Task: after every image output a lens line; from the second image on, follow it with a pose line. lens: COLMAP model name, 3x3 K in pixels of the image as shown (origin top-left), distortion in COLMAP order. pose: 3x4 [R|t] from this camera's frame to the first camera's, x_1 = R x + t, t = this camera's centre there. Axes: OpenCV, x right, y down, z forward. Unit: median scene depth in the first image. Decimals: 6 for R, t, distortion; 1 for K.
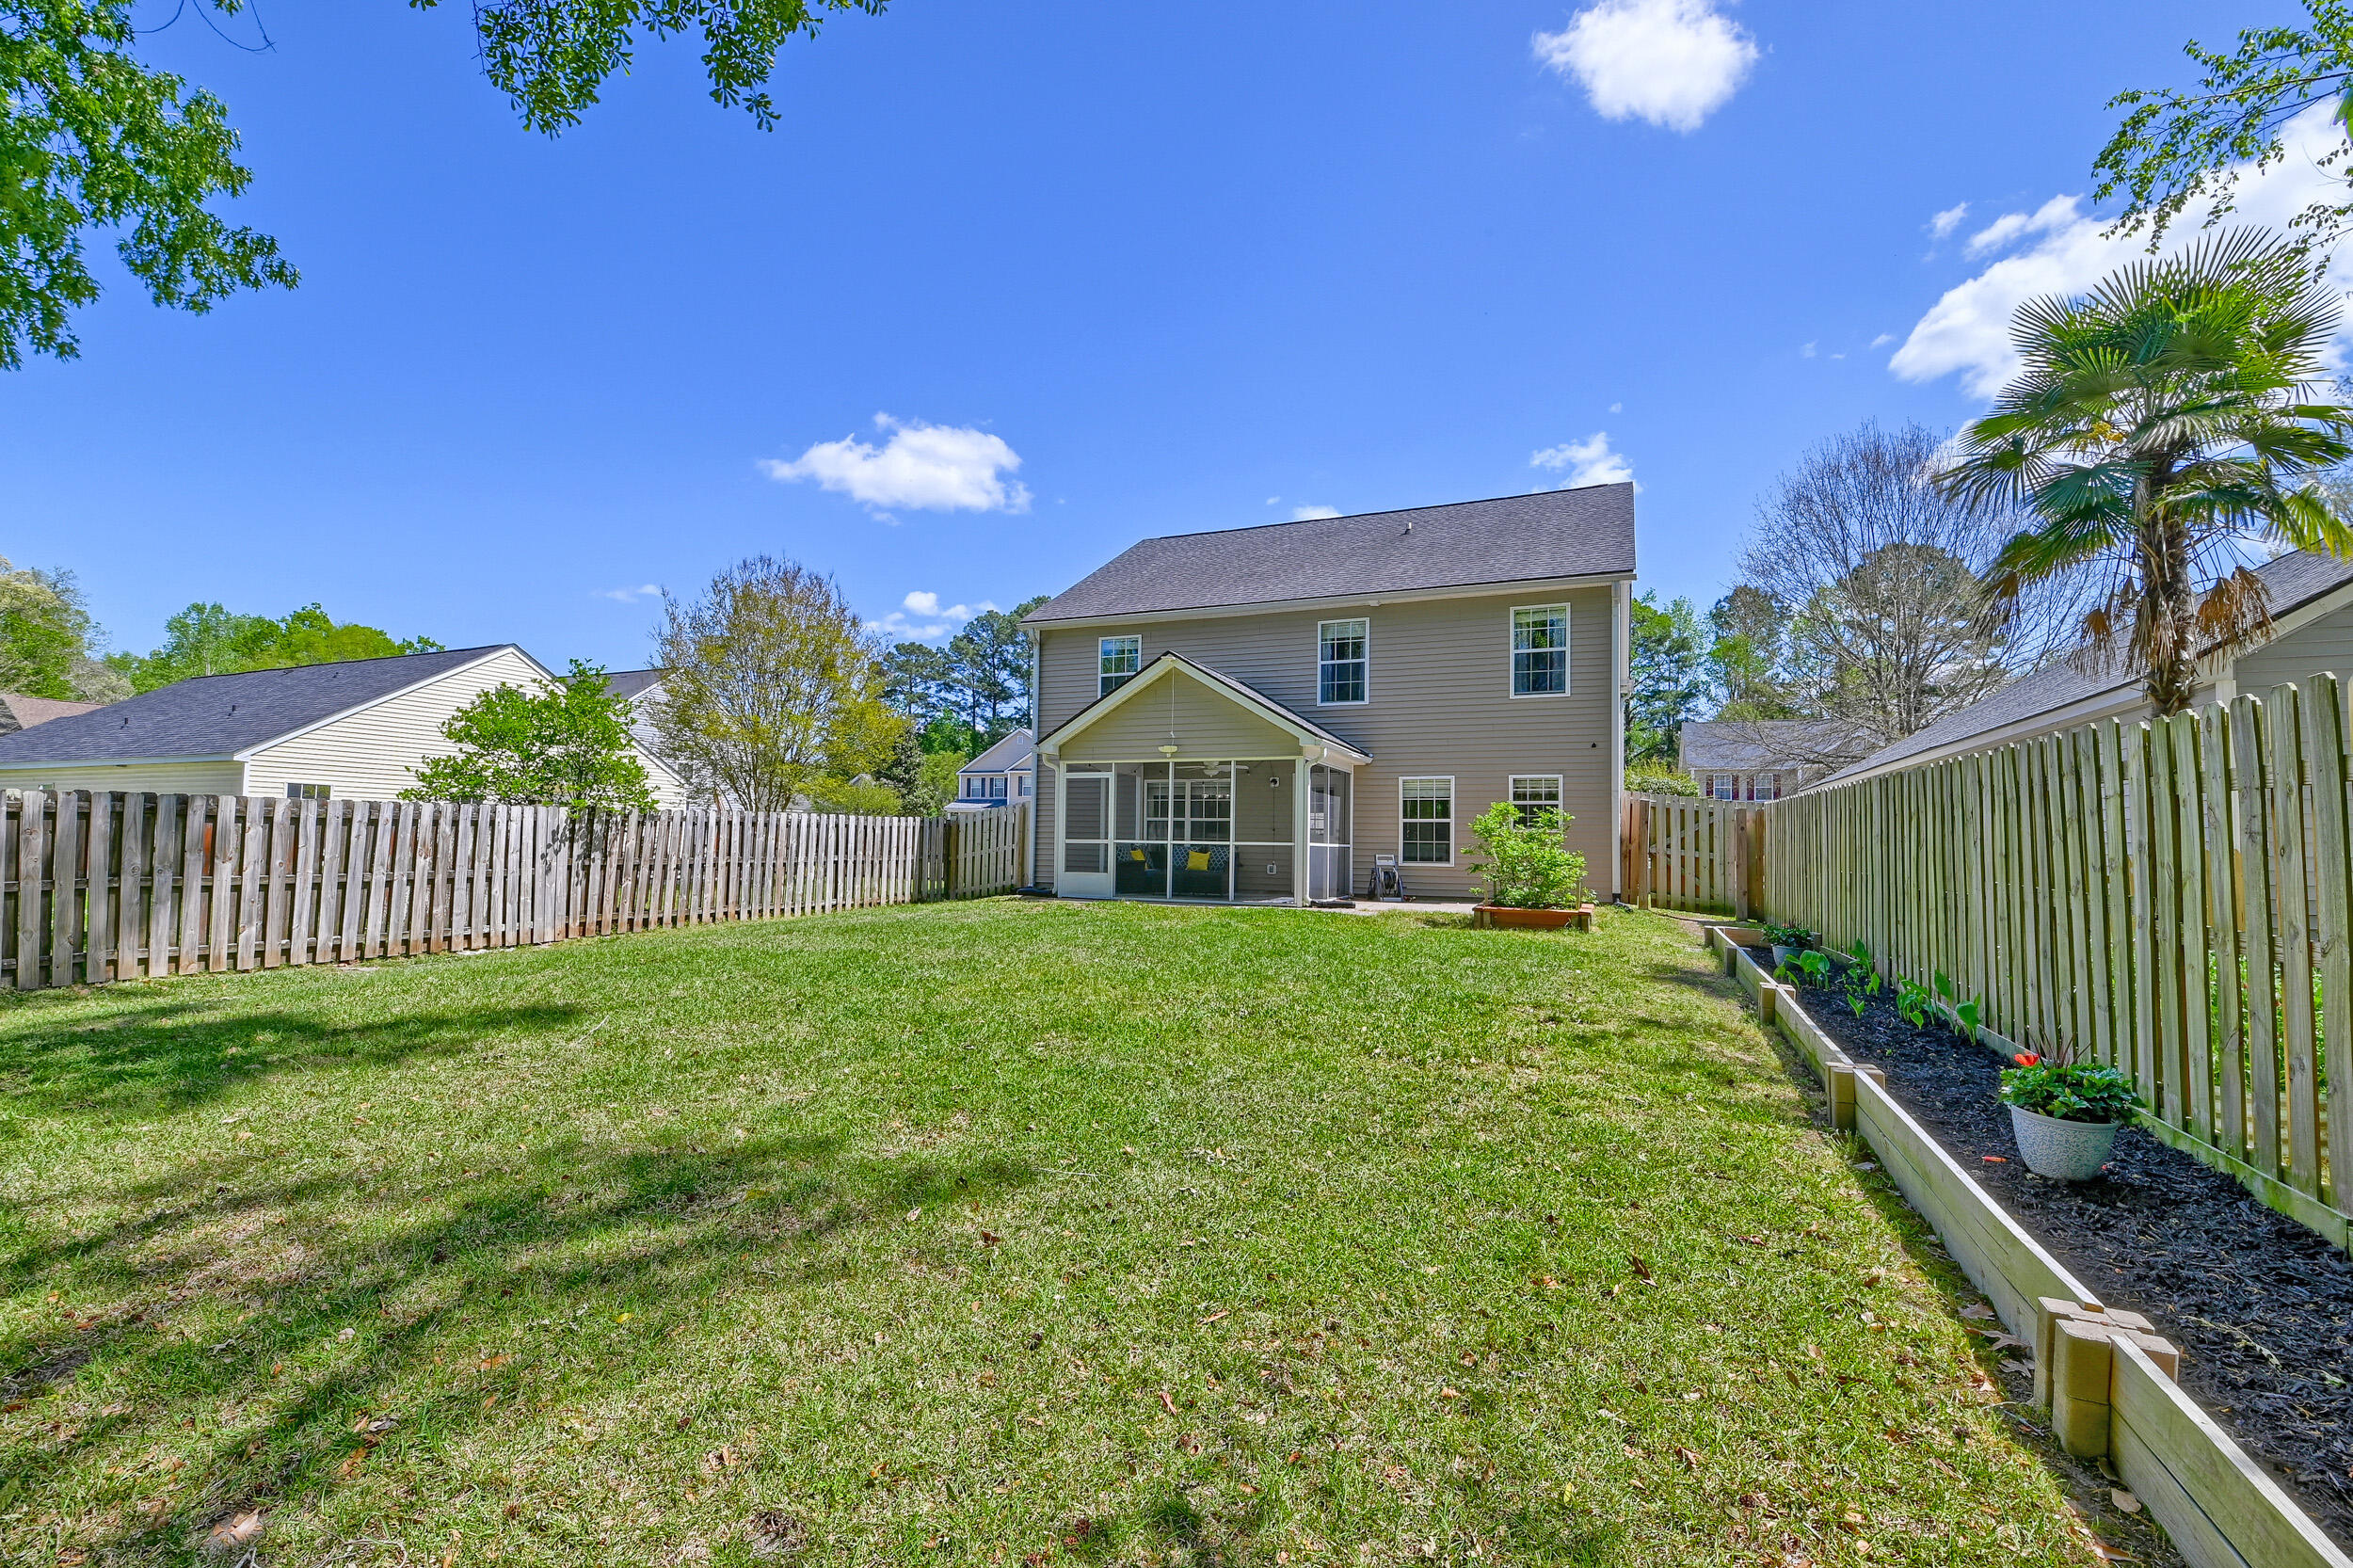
lens RADIAL K [[1032.7, 0, 1176.5], [0, 1032.7, 784.0], [0, 0, 1]] dist [-0.007863, 0.000153]
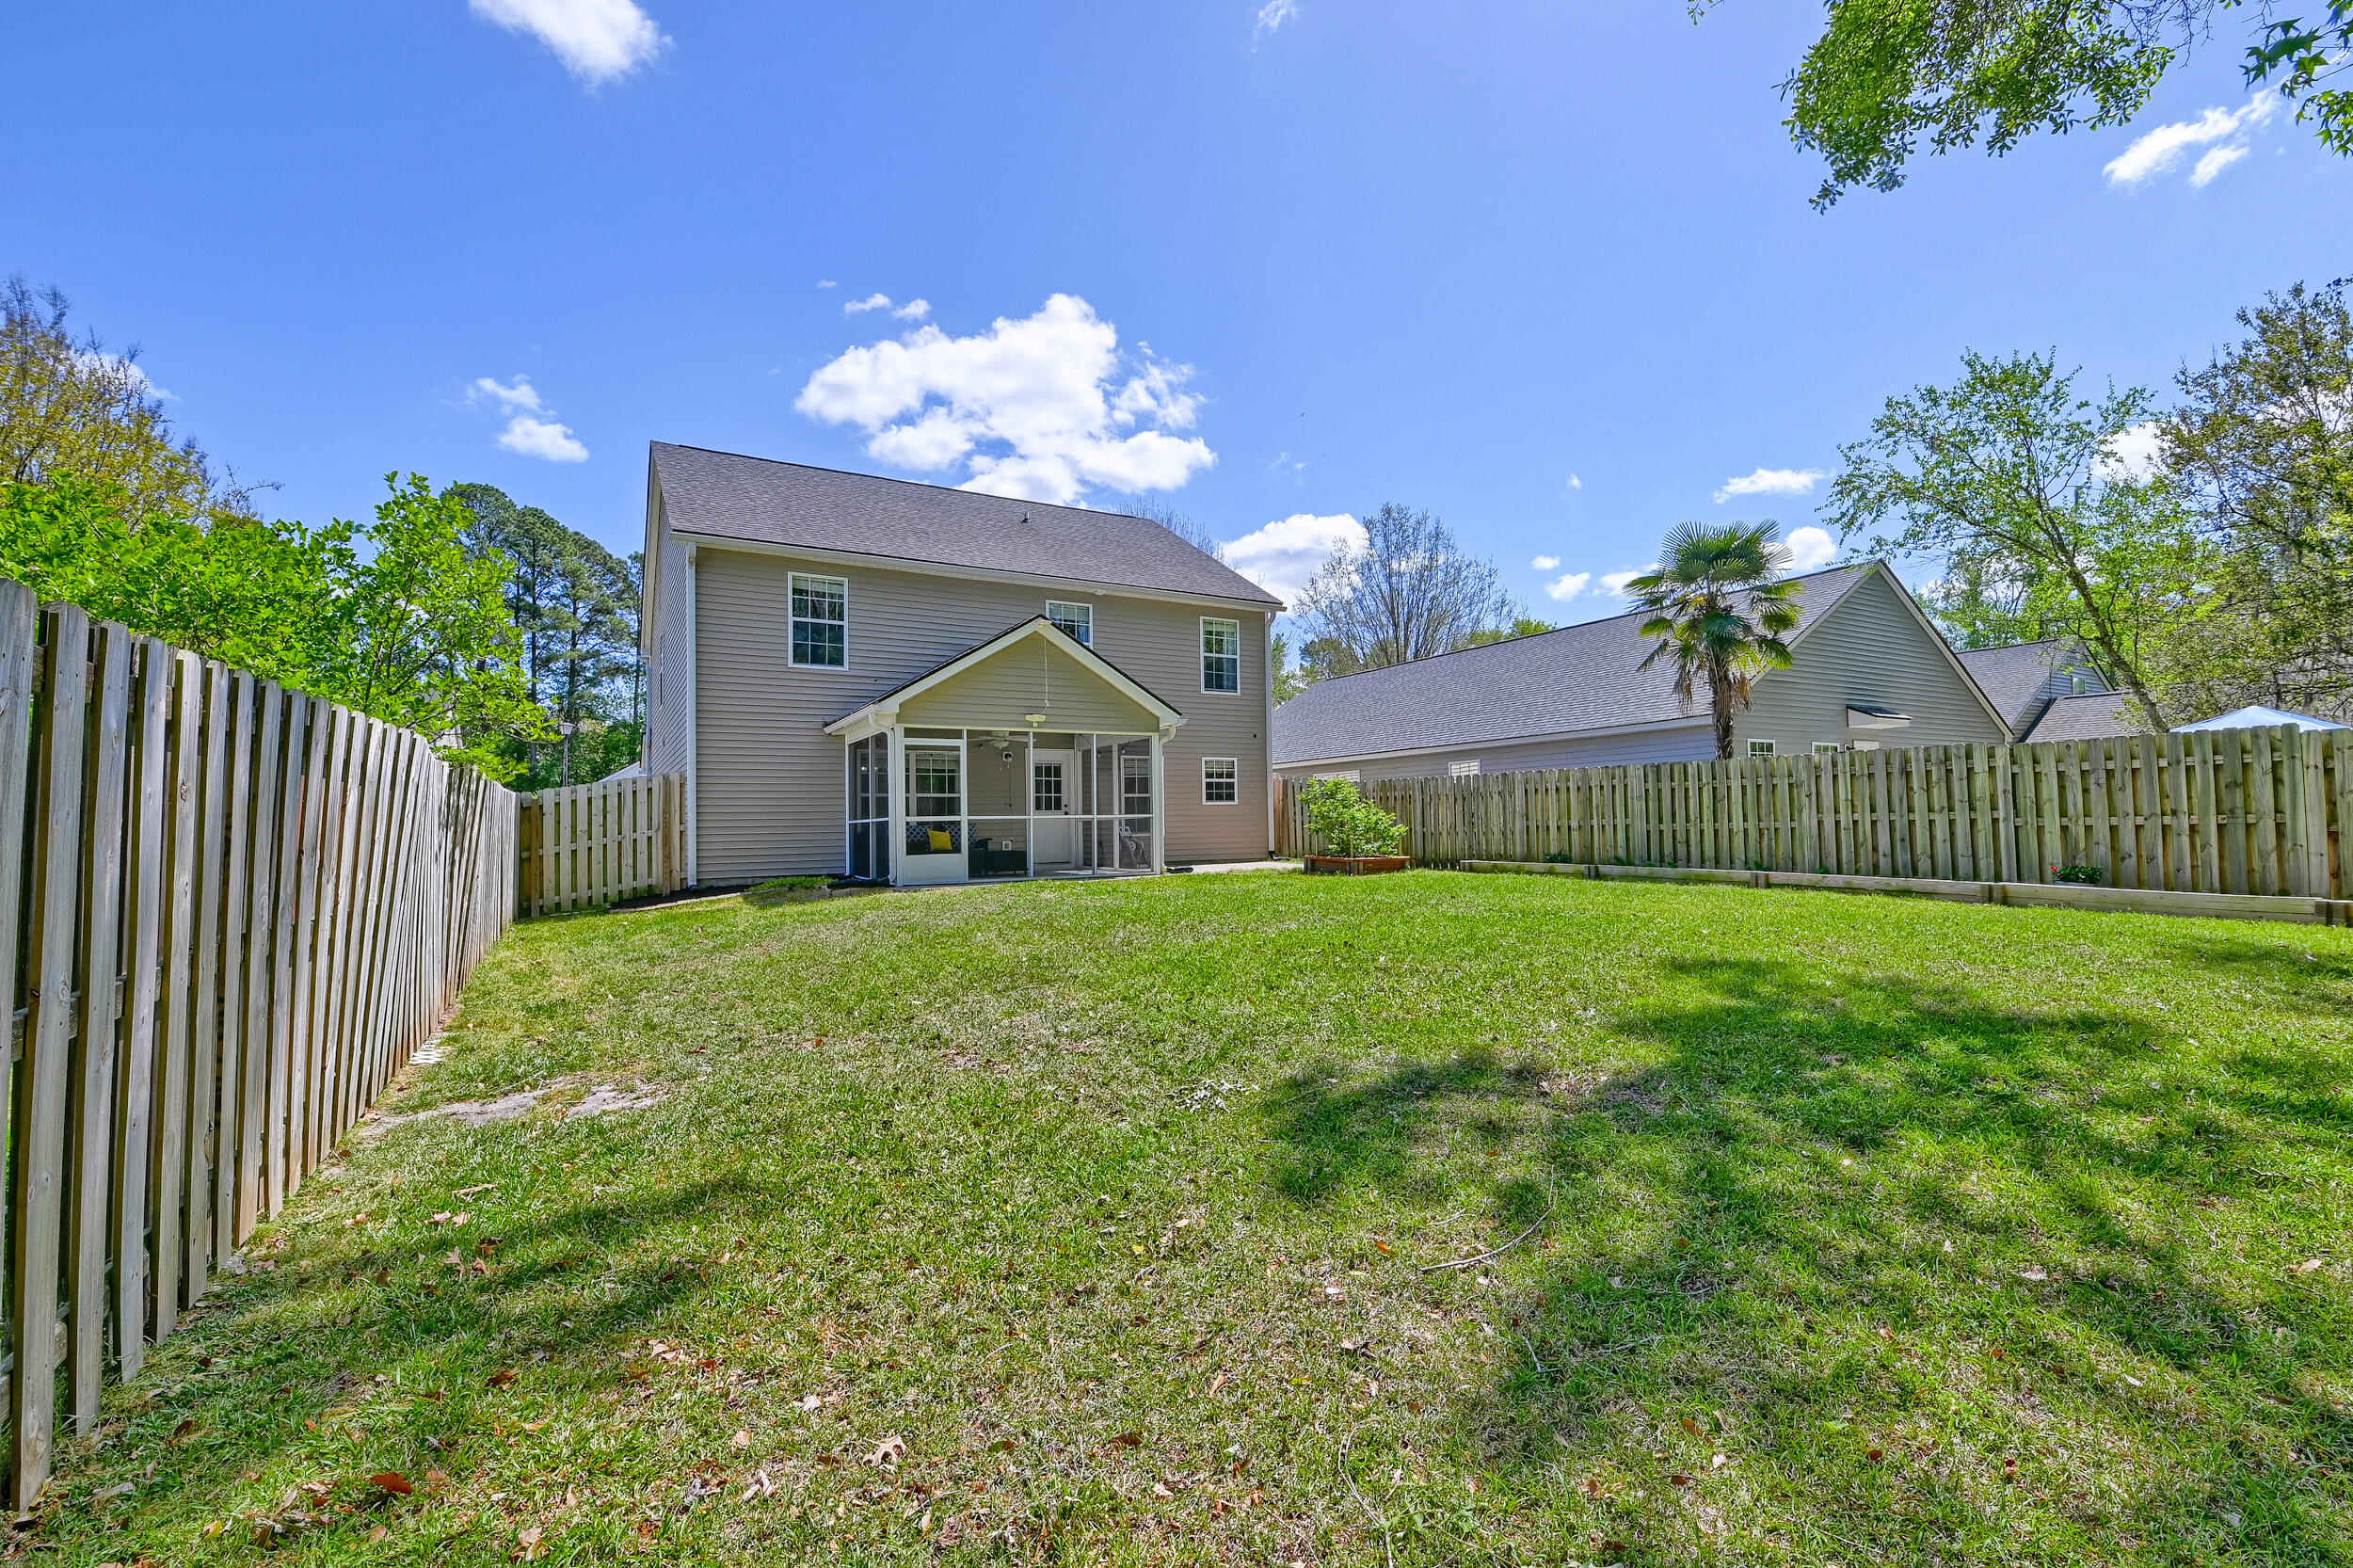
lens RADIAL K [[1045.7, 0, 1193.2], [0, 1045.7, 782.3], [0, 0, 1]] dist [0.002411, -0.000452]
pose [[0.557518, 0.011066, 0.830091, -0.736592], [-0.018638, 0.999826, -0.000811, 0.023280], [-0.829955, -0.015019, 0.557627, 0.354643]]
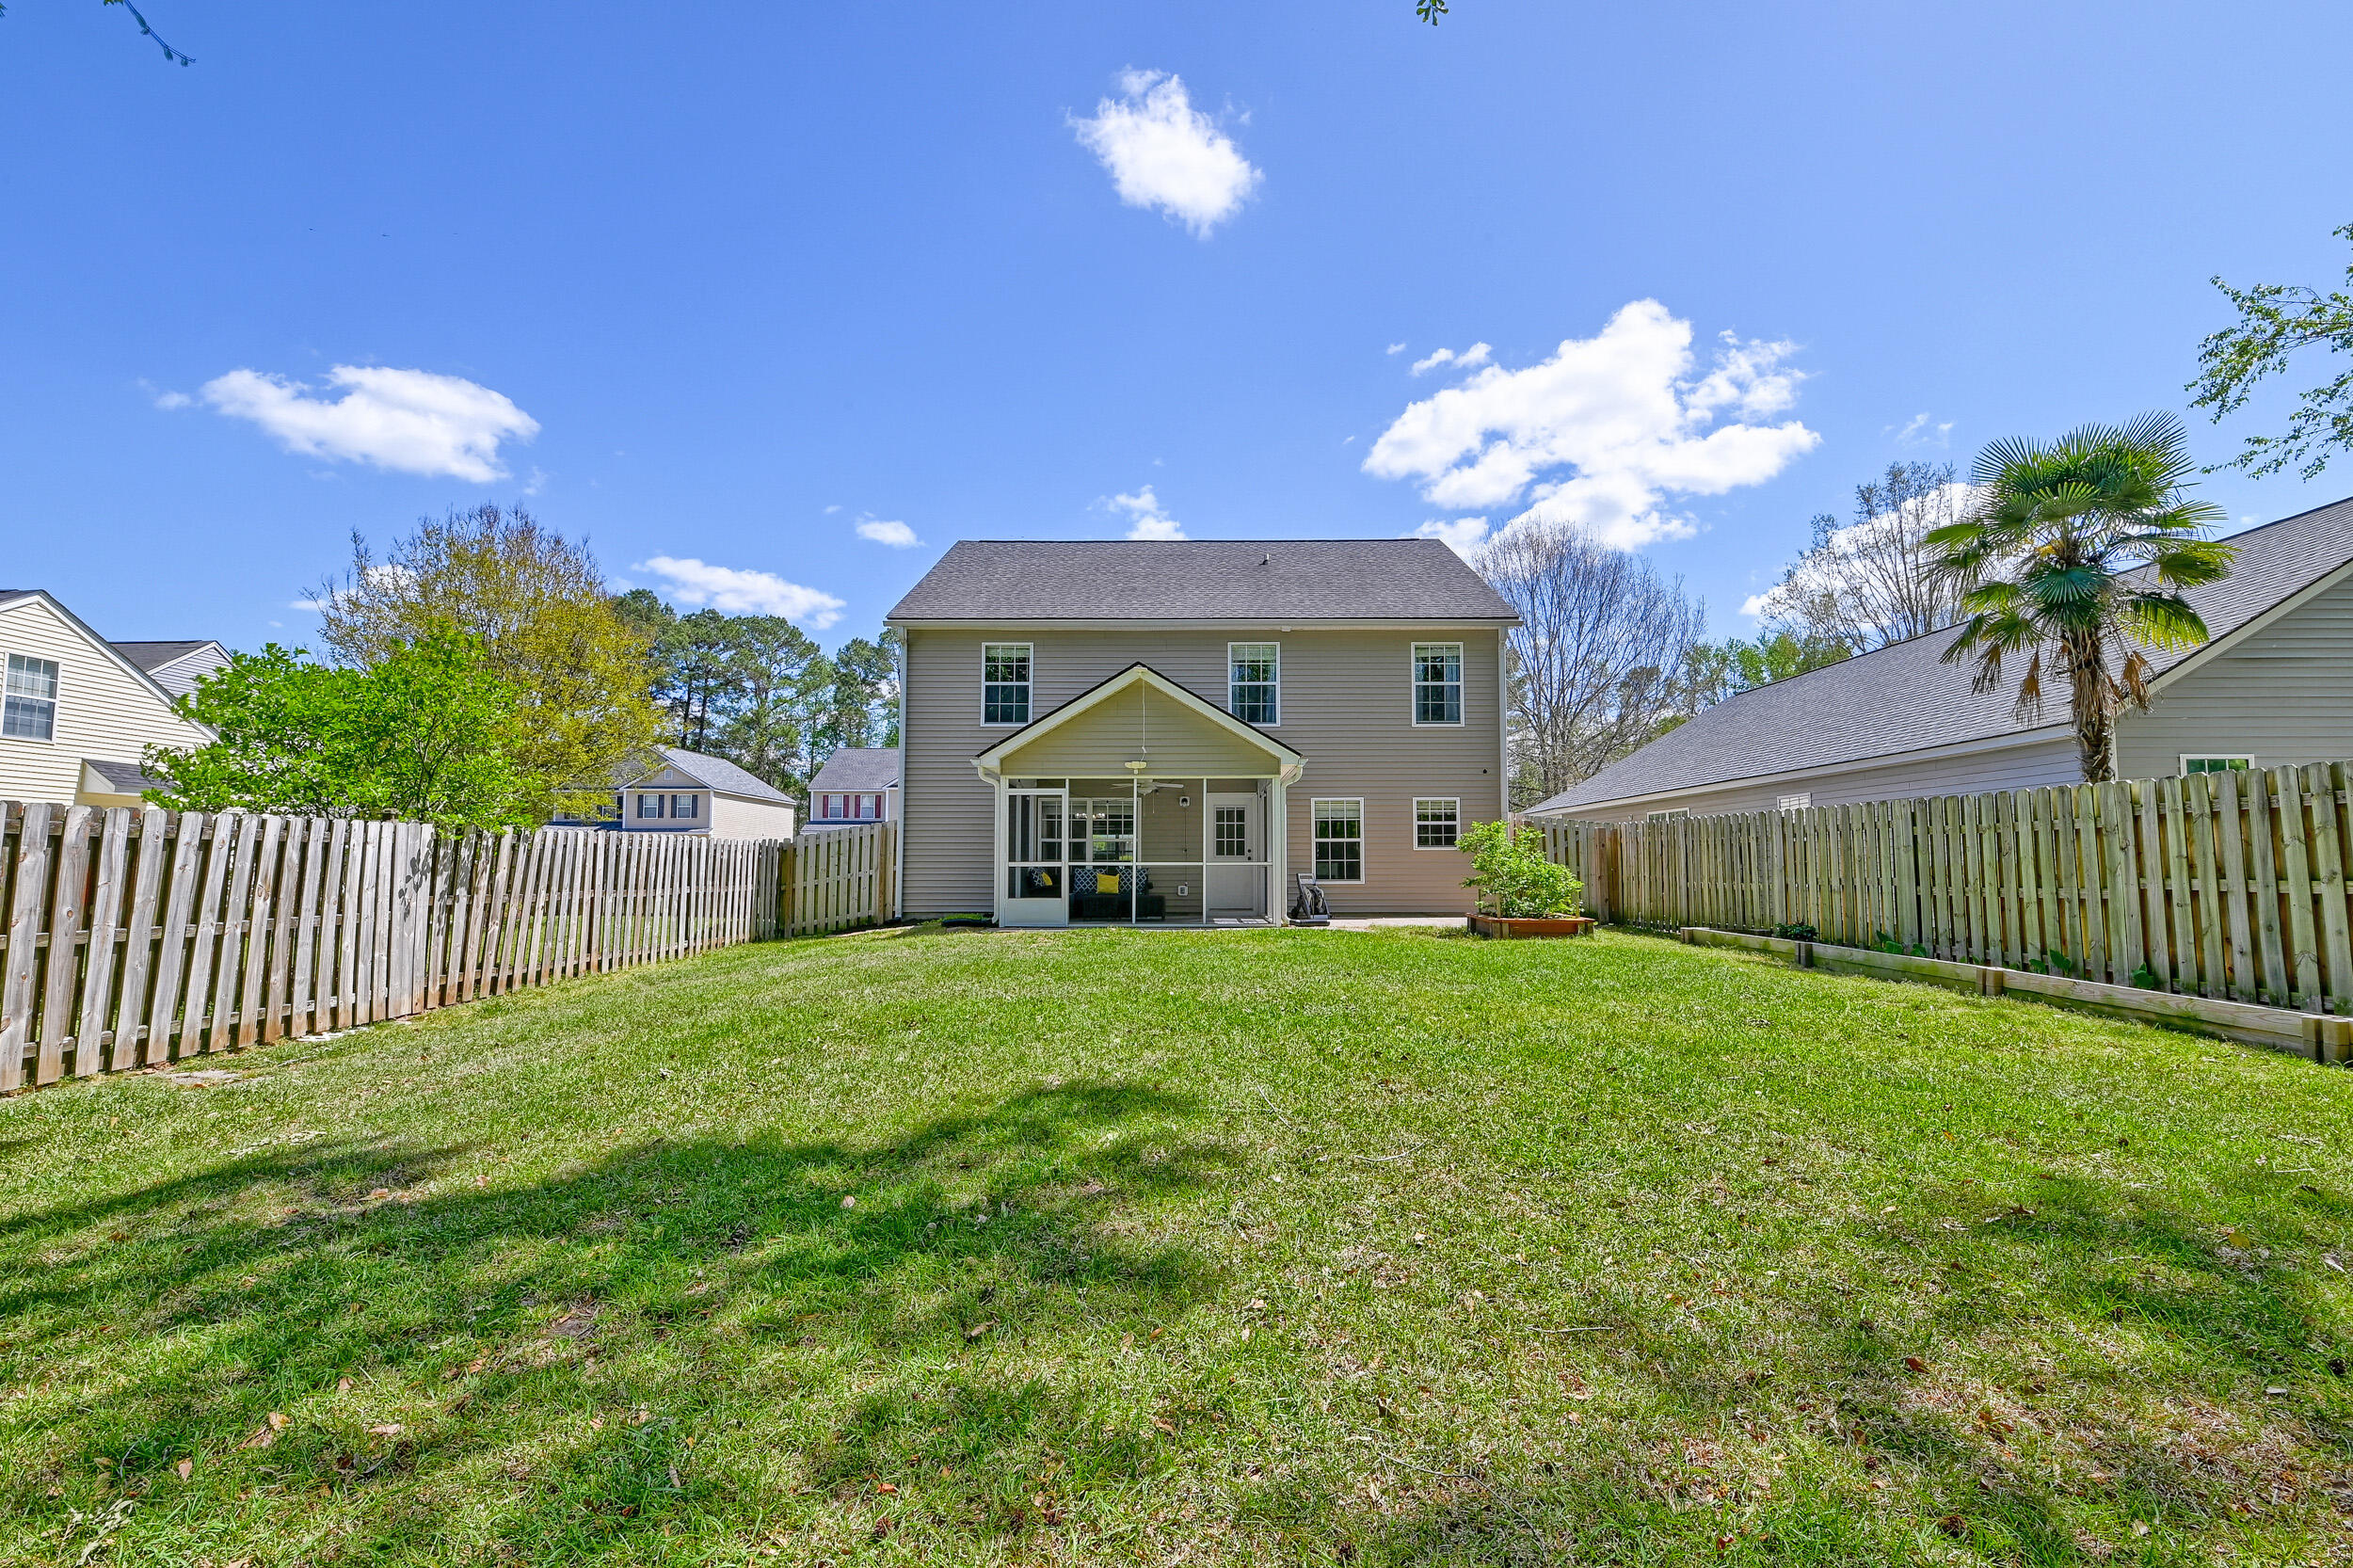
lens RADIAL K [[1039.3, 0, 1169.2], [0, 1039.3, 767.8], [0, 0, 1]] dist [-0.011915, -0.000050]
pose [[0.912900, 0.024016, 0.407476, -0.376328], [-0.007861, 0.999117, -0.041275, 0.007952], [-0.408107, 0.034477, 0.912283, 0.122387]]
